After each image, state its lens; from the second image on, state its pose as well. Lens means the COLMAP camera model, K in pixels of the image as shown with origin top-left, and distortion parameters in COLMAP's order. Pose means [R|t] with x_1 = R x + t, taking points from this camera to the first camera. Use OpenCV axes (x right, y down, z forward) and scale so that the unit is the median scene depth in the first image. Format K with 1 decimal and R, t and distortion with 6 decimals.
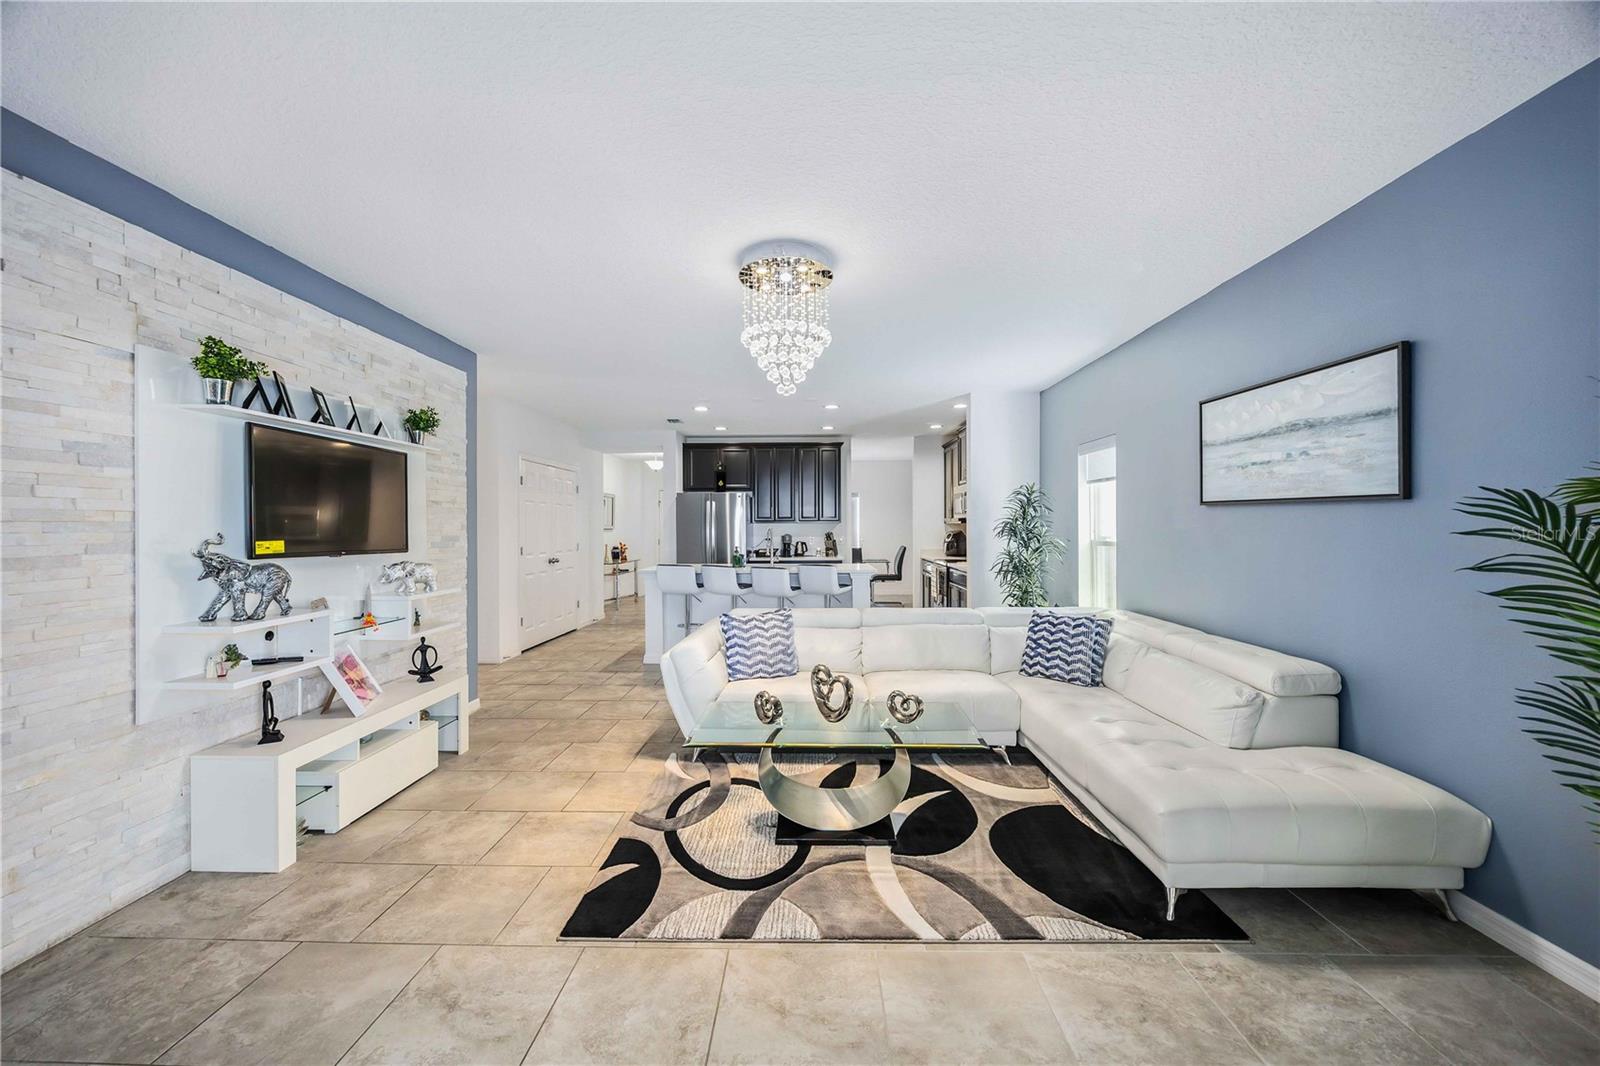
lens RADIAL K [[610.3, 0, 793.7], [0, 610.3, 524.1], [0, 0, 1]] dist [-0.006126, -0.000541]
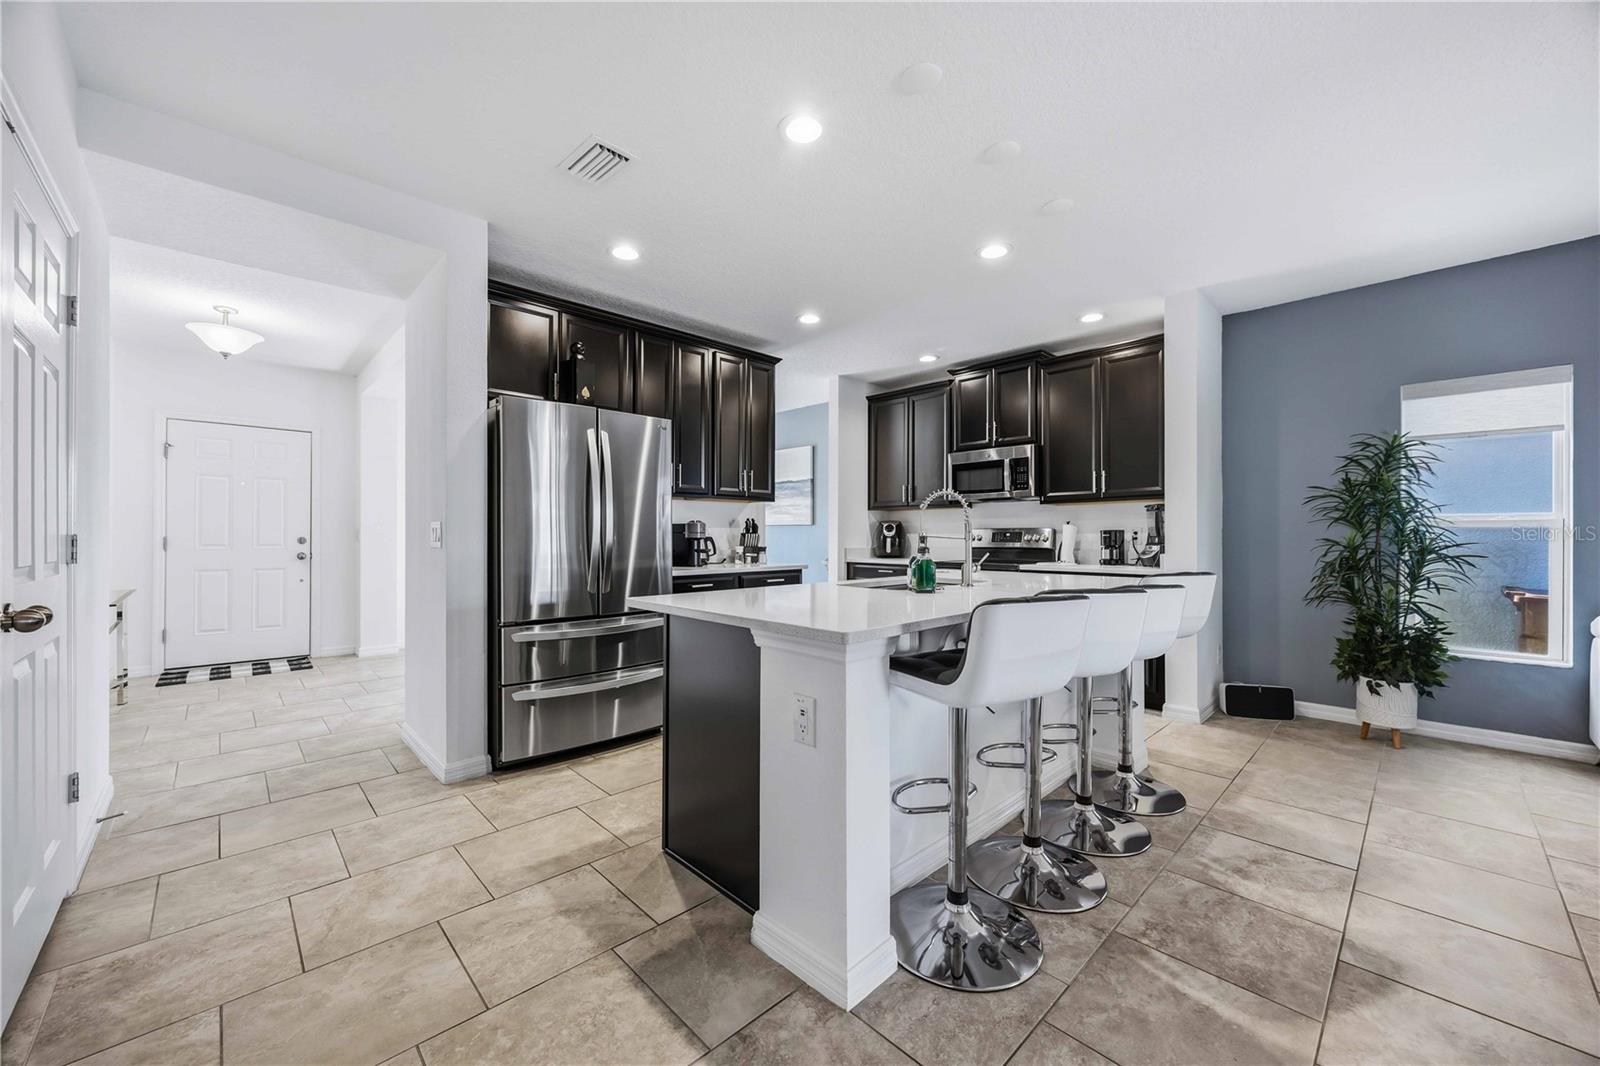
lens RADIAL K [[610.3, 0, 798.5], [0, 610.3, 530.3], [0, 0, 1]] dist [-0.006126, -0.000541]
pose [[0.701689, 0.012076, 0.712381, -0.892070], [-0.007903, 0.999927, -0.009165, 0.084190], [-0.712439, 0.000801, 0.701733, 1.742832]]
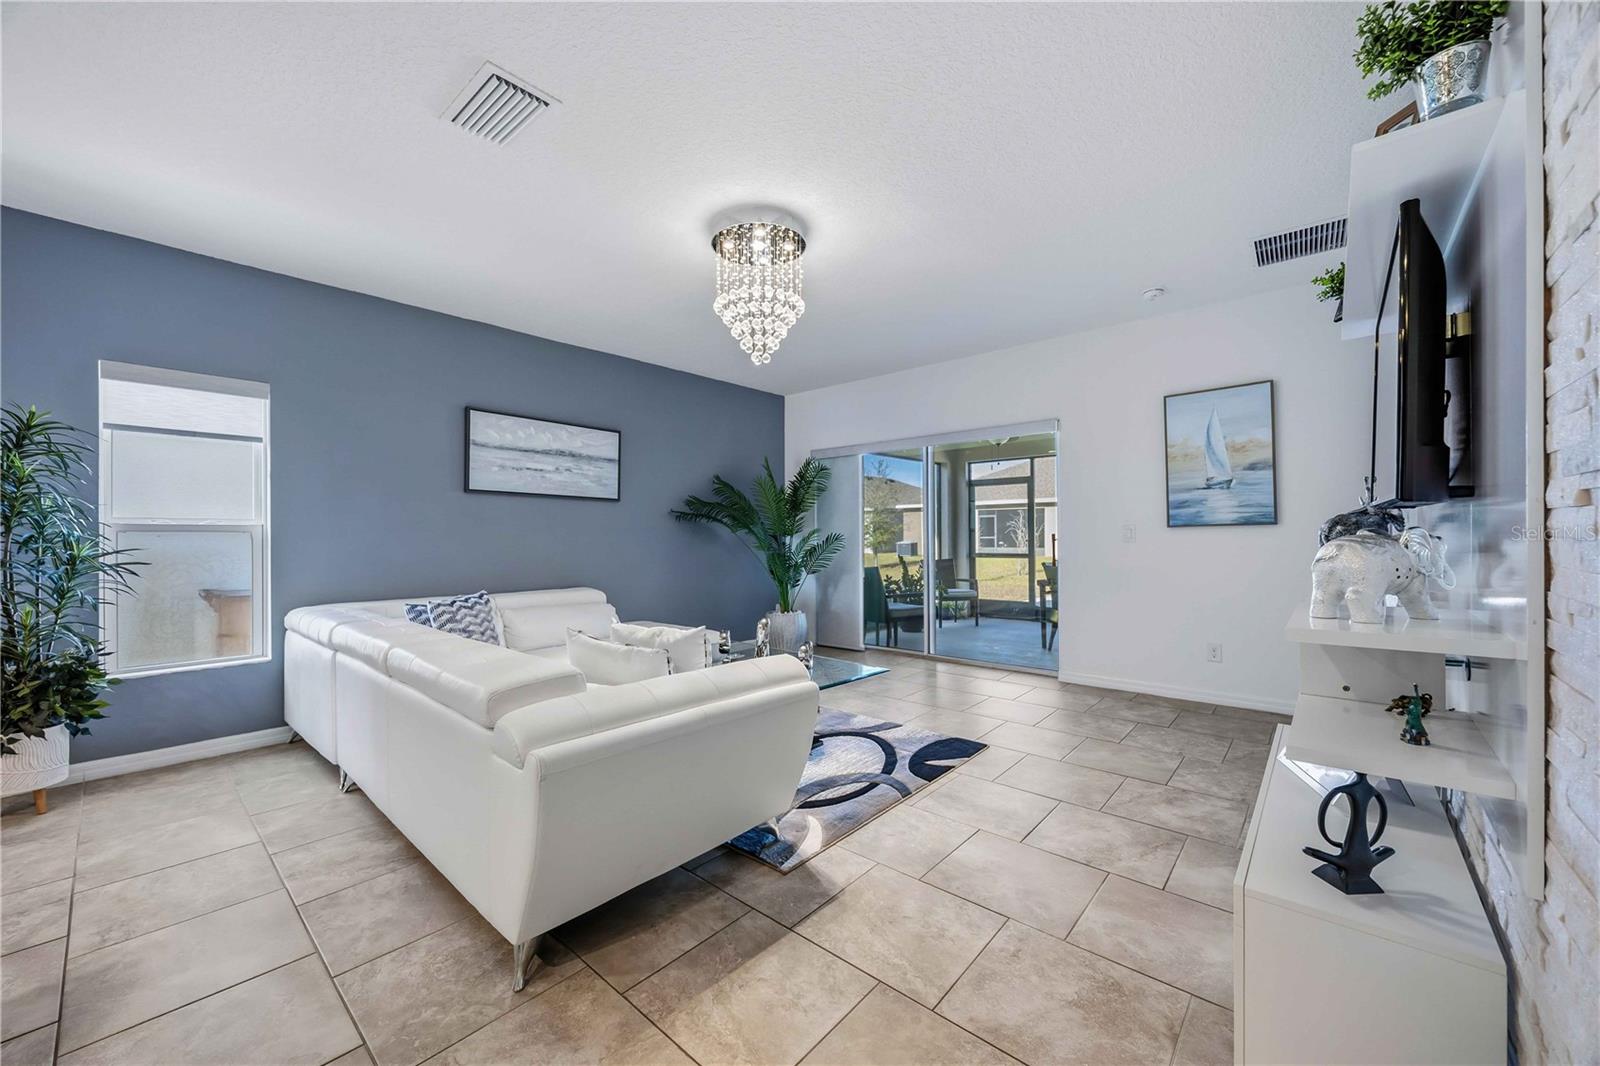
lens RADIAL K [[605.7, 0, 802.7], [0, 605.7, 537.8], [0, 0, 1]] dist [-0.000052, -0.001568]
pose [[-0.773292, 0.006601, 0.634015, -0.712232], [0.006465, 0.999976, -0.002526, 0.078824], [-0.634017, 0.002146, -0.773316, 1.767750]]
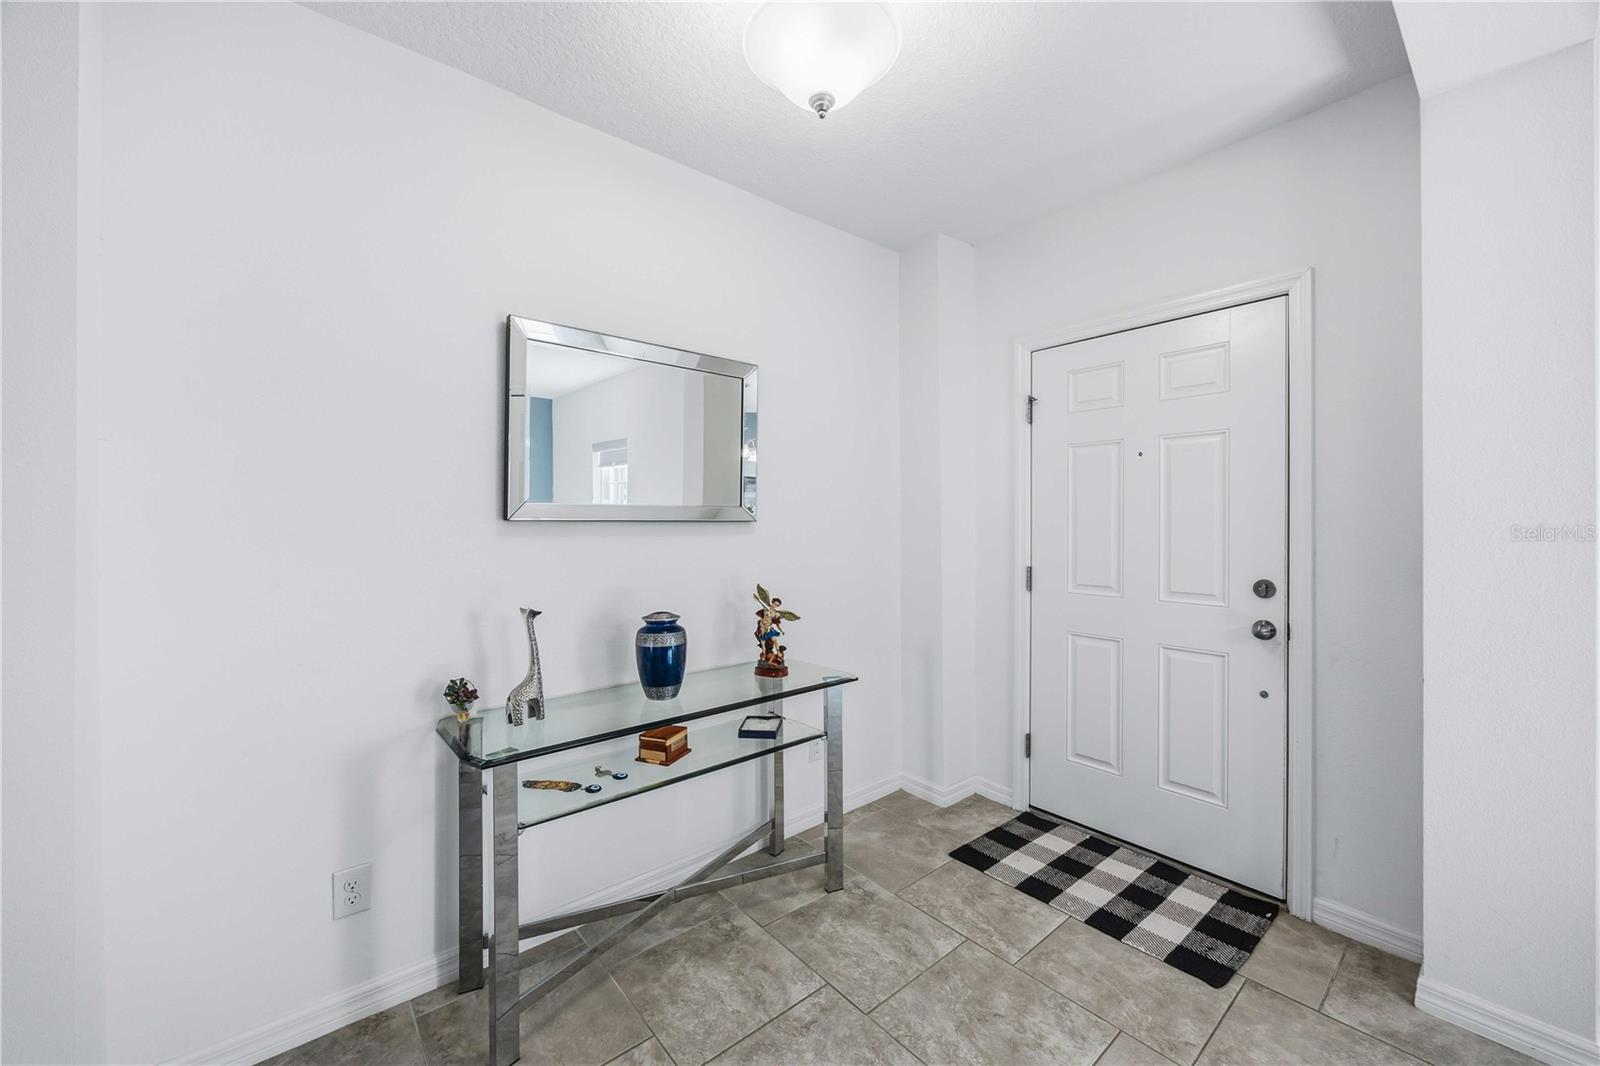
lens RADIAL K [[605.7, 0, 782.5], [0, 605.7, 532.0], [0, 0, 1]] dist [-0.000052, -0.001568]
pose [[0.657371, 0.010687, -0.753491, -0.482597], [-0.001423, 0.999915, 0.012941, 0.034728], [0.753566, -0.007435, 0.657331, 3.299284]]
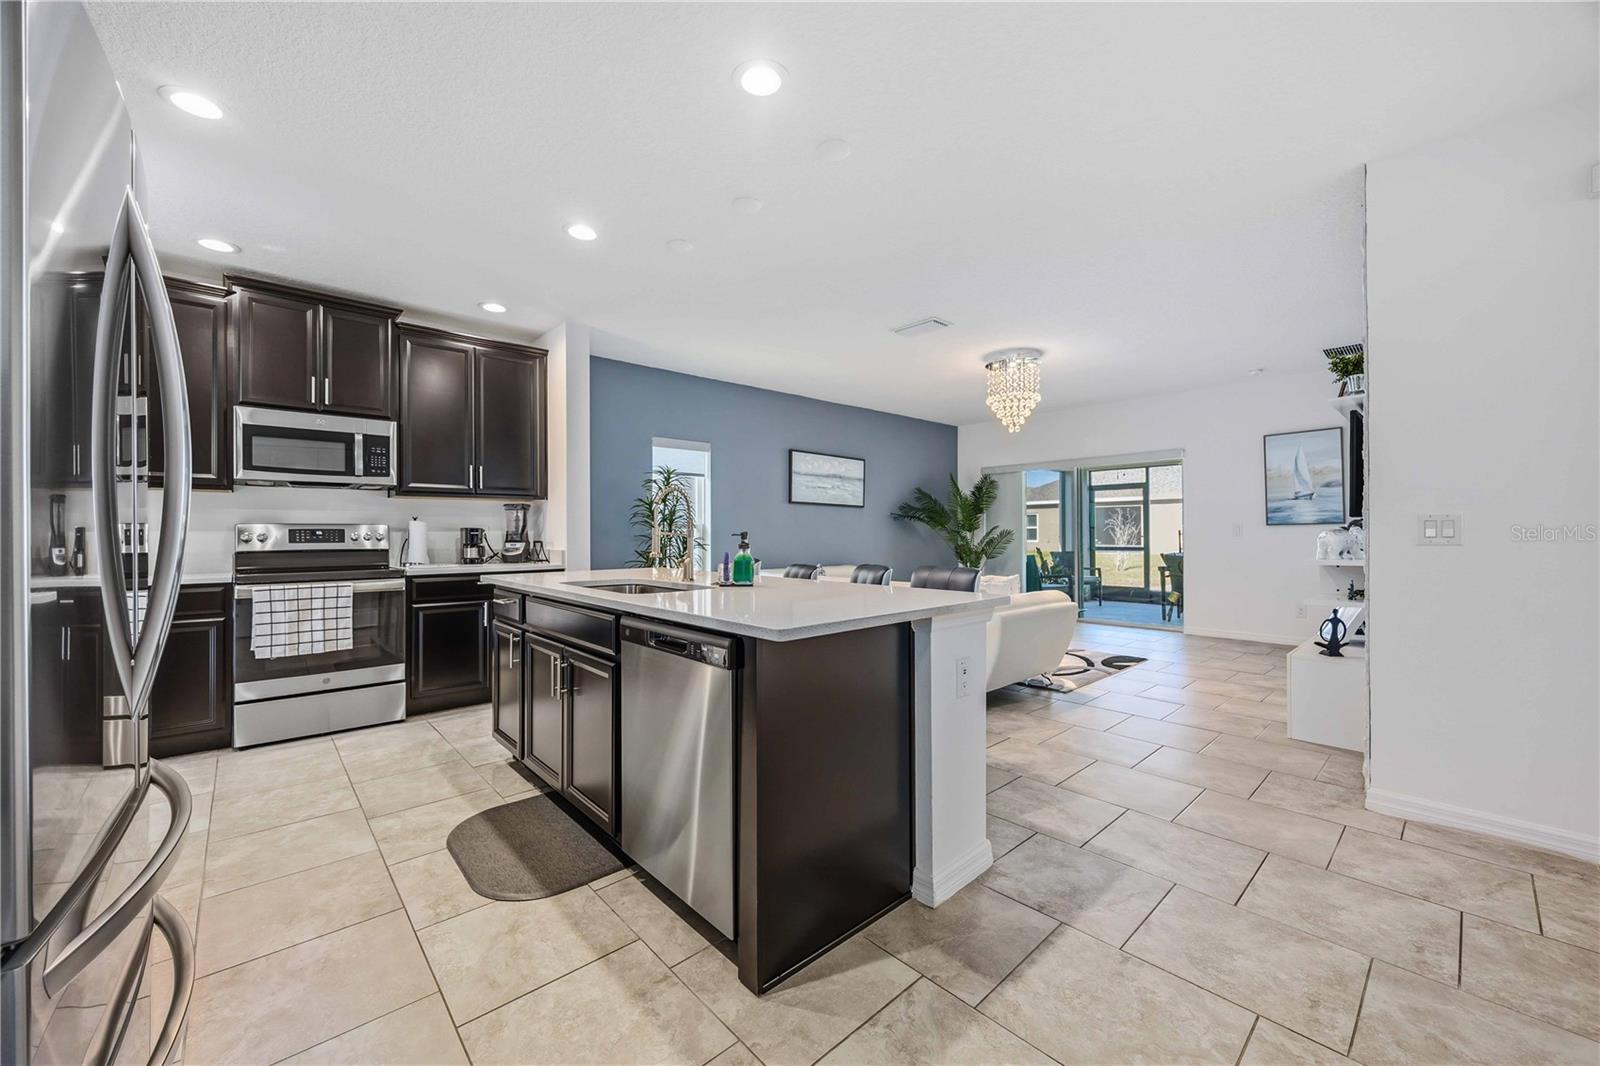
lens RADIAL K [[610.3, 0, 801.0], [0, 610.3, 532.3], [0, 0, 1]] dist [-0.006126, -0.000541]
pose [[-0.694147, 0.007549, 0.719794, -0.865334], [0.003481, 0.999969, -0.007130, 0.087957], [-0.719825, -0.002444, -0.694151, 2.714928]]
